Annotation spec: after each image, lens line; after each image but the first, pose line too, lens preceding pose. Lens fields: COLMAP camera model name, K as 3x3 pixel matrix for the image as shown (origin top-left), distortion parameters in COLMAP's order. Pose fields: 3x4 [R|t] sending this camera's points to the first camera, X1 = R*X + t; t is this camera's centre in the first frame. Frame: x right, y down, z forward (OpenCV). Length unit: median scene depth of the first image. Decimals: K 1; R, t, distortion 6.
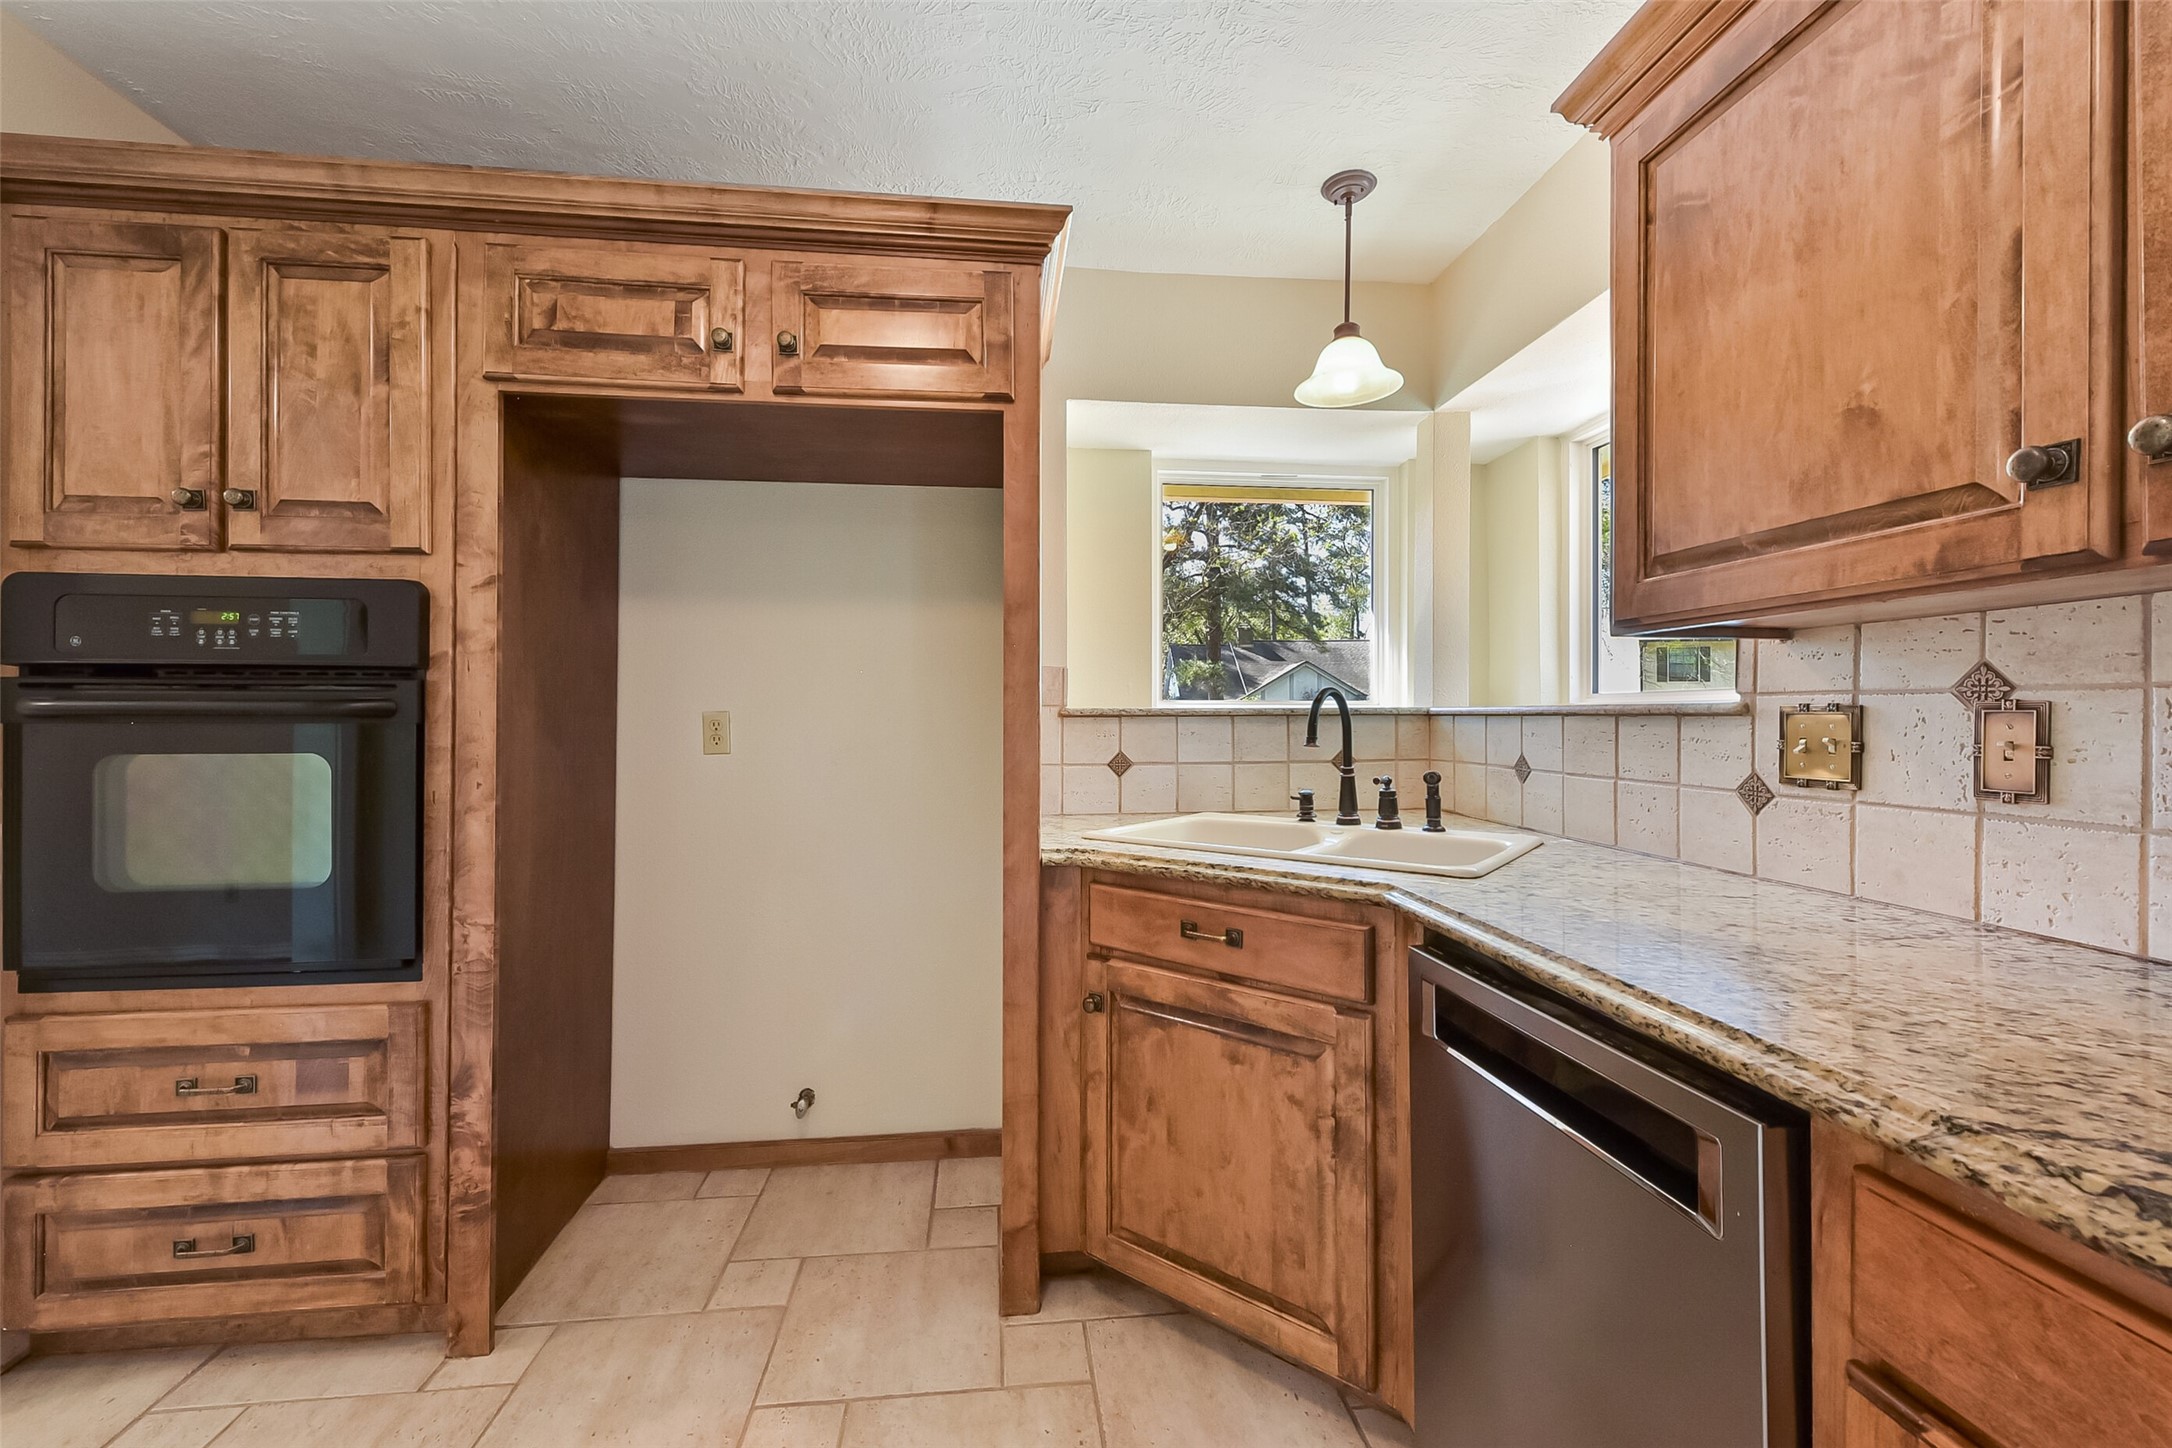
lens RADIAL K [[871.1, 0, 1087.2], [0, 871.1, 710.8], [0, 0, 1]] dist [0.010971, -0.003273]
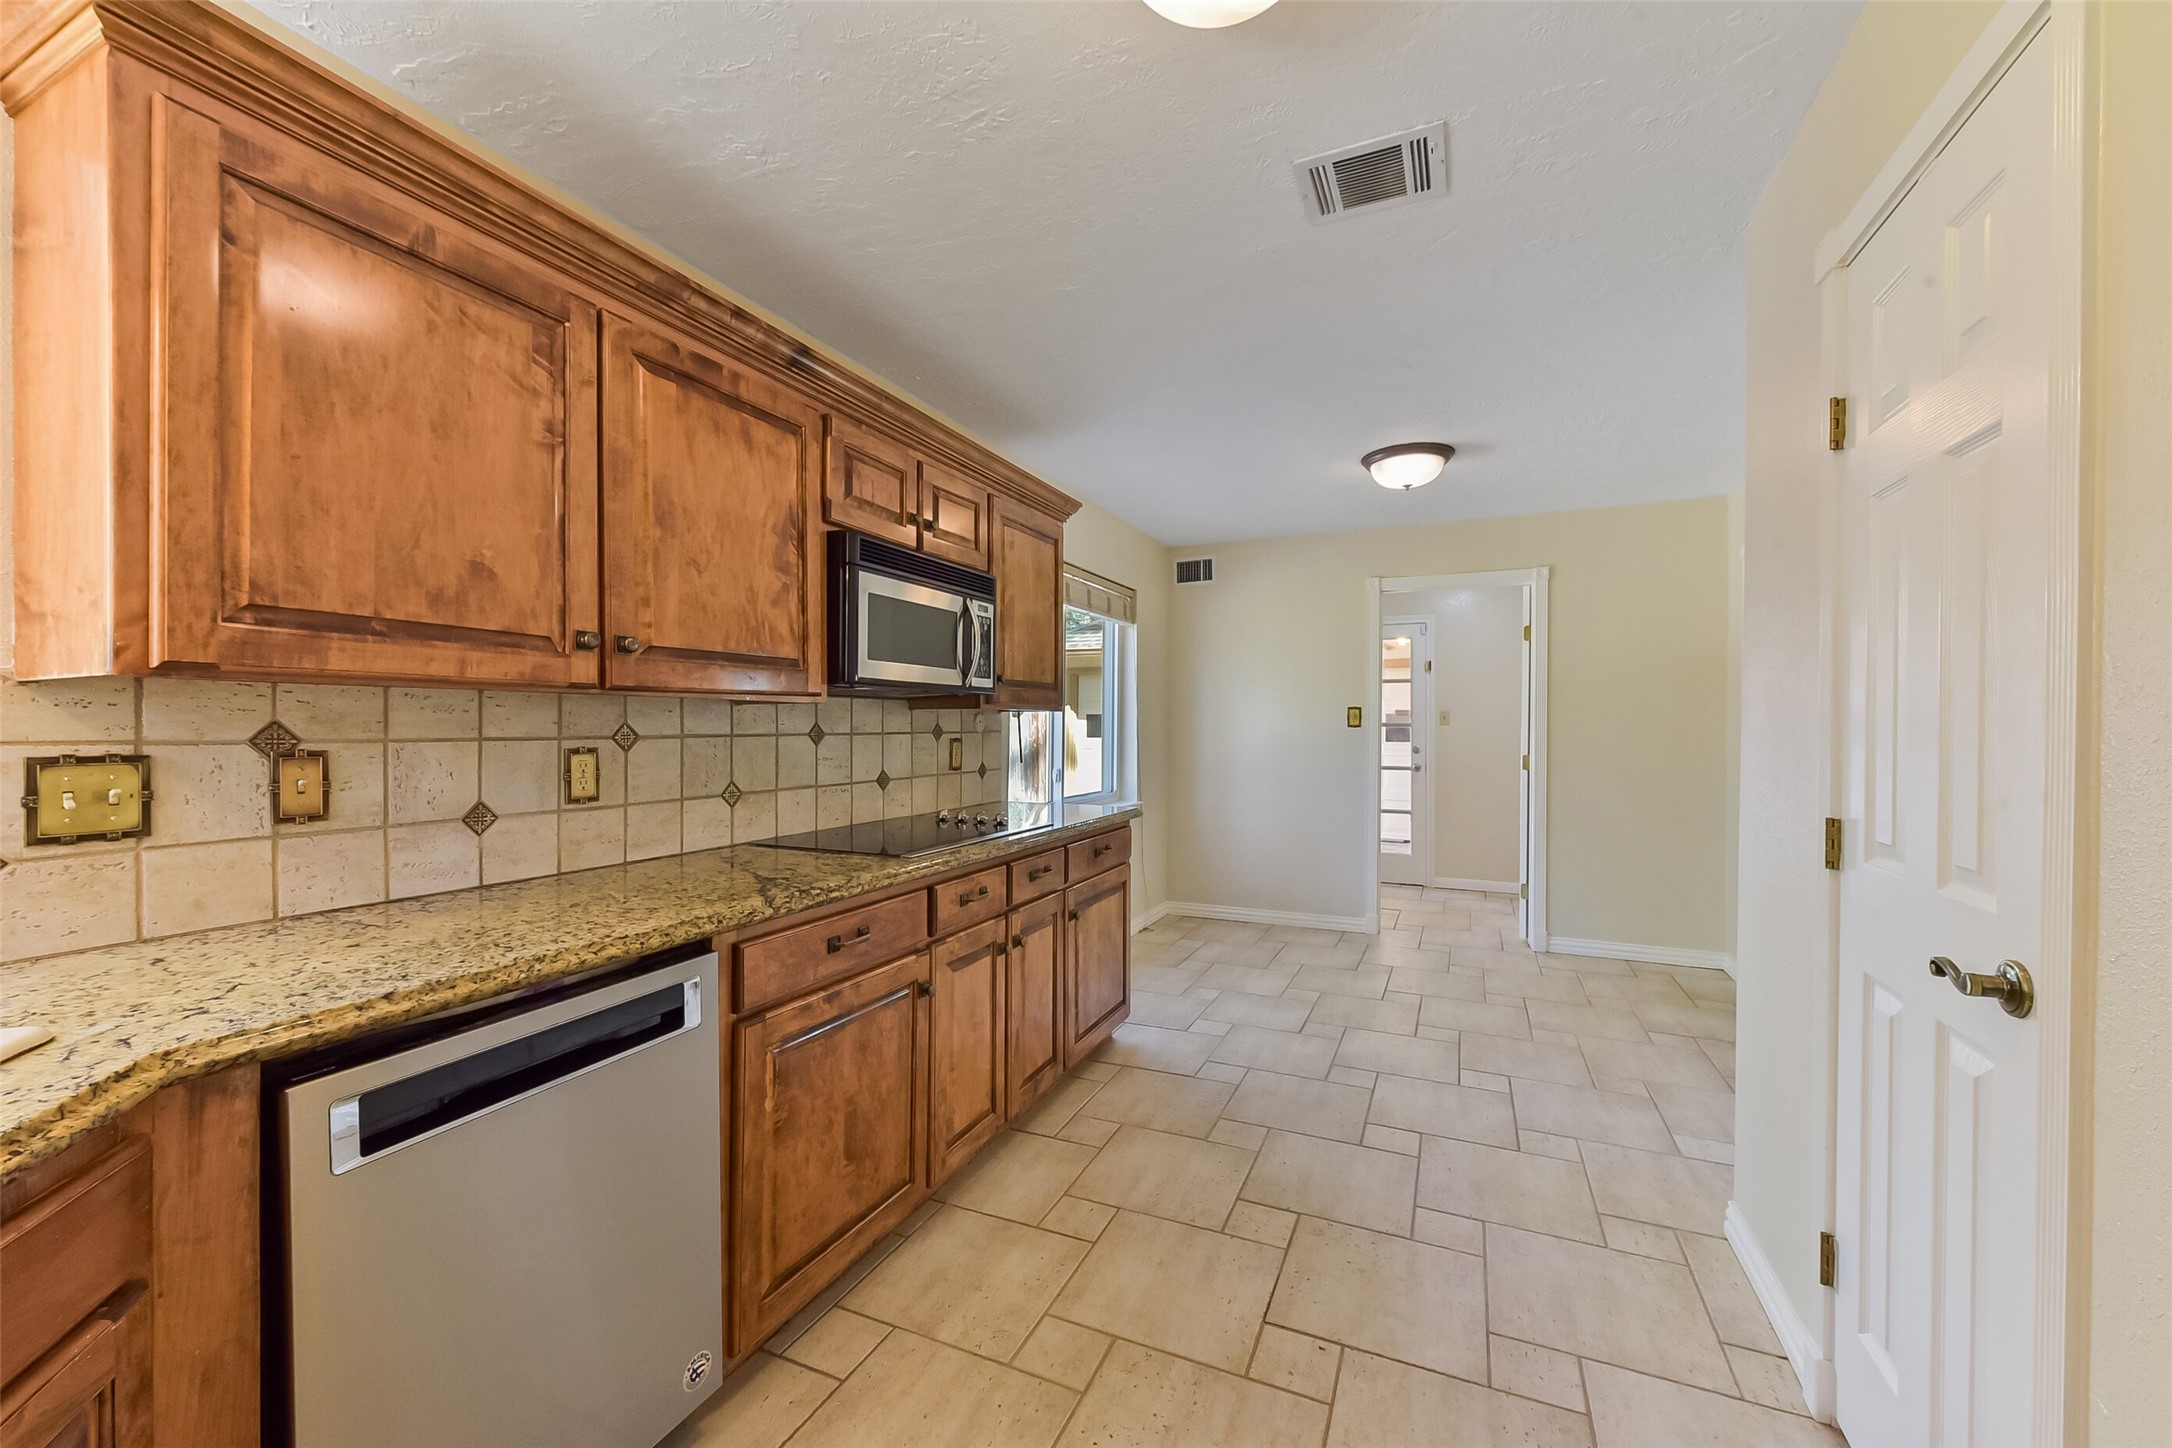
lens RADIAL K [[871.1, 0, 1088.4], [0, 871.1, 728.2], [0, 0, 1]] dist [0.010971, -0.003273]
pose [[-0.867173, -0.003137, 0.497997, -0.485607], [-0.005292, 0.999982, -0.002916, -0.033229], [-0.497979, -0.005164, -0.867174, 1.071131]]
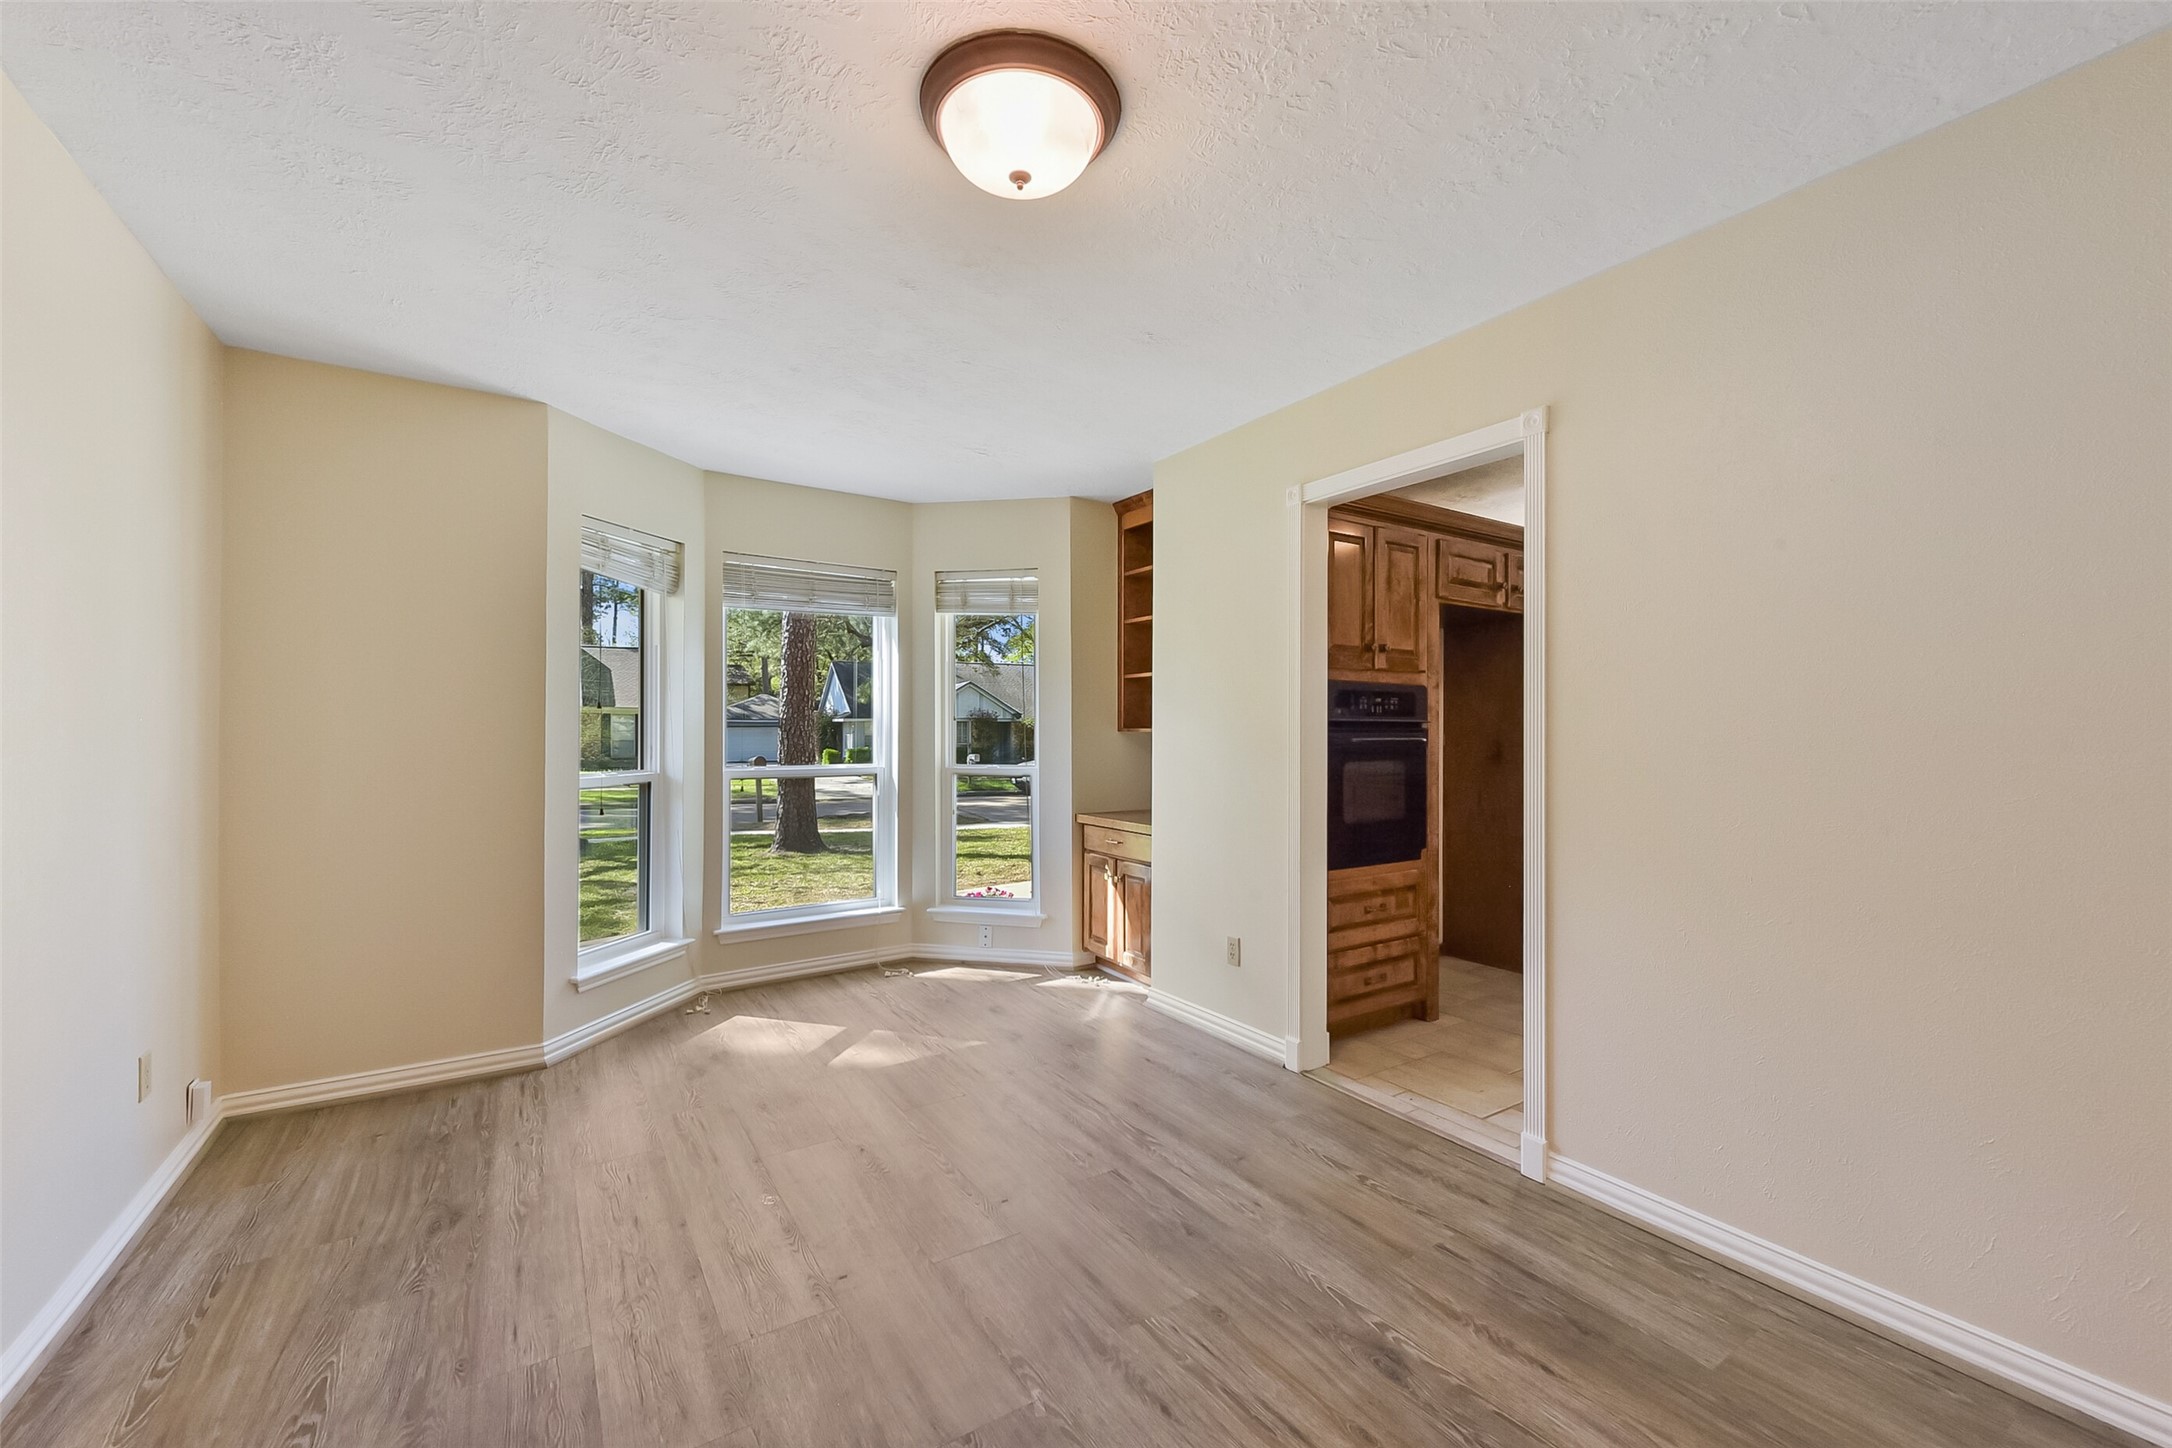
lens RADIAL K [[871.1, 0, 1085.4], [0, 871.1, 729.6], [0, 0, 1]] dist [0.010971, -0.003273]
pose [[0.888834, 0.001746, 0.458225, -2.642715], [-0.003900, 0.999985, 0.003753, -0.036983], [-0.458212, -0.005123, 0.888828, -0.636889]]
